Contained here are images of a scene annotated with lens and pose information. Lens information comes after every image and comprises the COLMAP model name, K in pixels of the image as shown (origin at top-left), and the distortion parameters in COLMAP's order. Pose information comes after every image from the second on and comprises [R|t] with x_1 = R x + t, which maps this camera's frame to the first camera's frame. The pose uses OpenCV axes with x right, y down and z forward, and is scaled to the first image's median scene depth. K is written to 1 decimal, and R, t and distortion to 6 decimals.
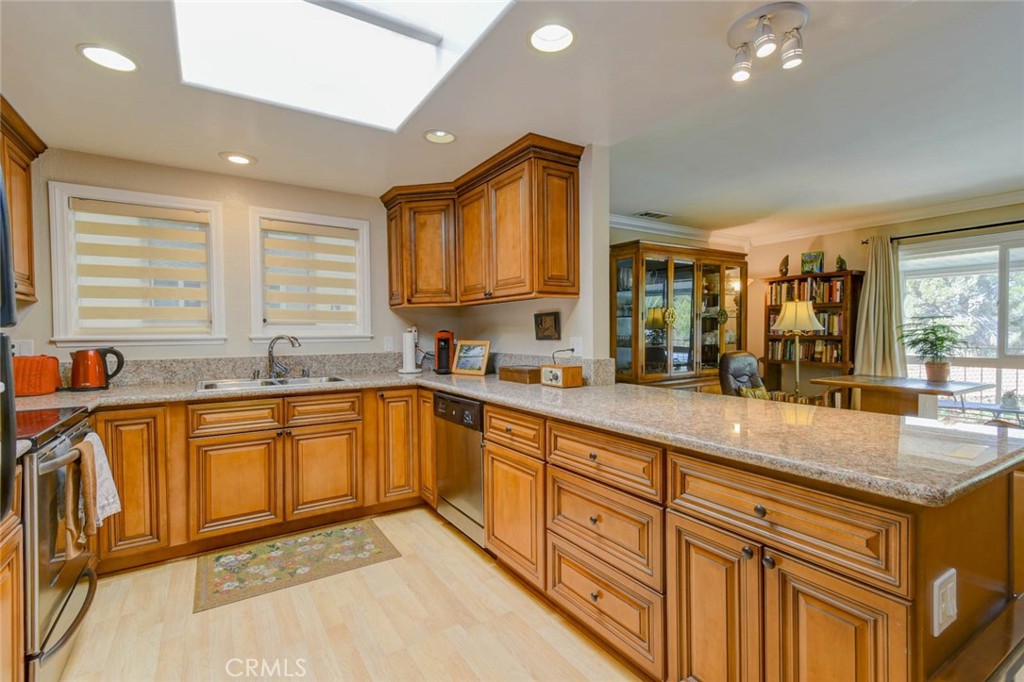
lens RADIAL K [[475.7, 0, 513.0], [0, 475.7, 342.4], [0, 0, 1]] dist [0.022030, -0.001447]
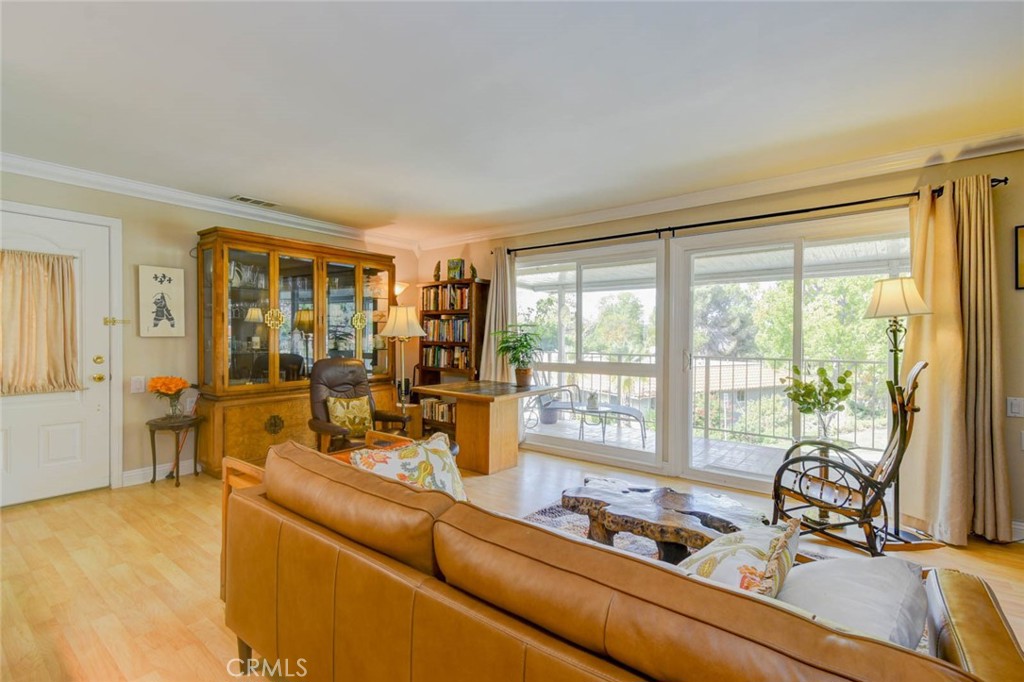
lens RADIAL K [[475.7, 0, 514.6], [0, 475.7, 343.0], [0, 0, 1]] dist [0.022030, -0.001447]
pose [[0.940669, 0.008032, 0.339231, 0.776107], [-0.005168, 0.999943, -0.009343, -0.006826], [-0.339286, 0.007036, 0.940657, 0.037986]]
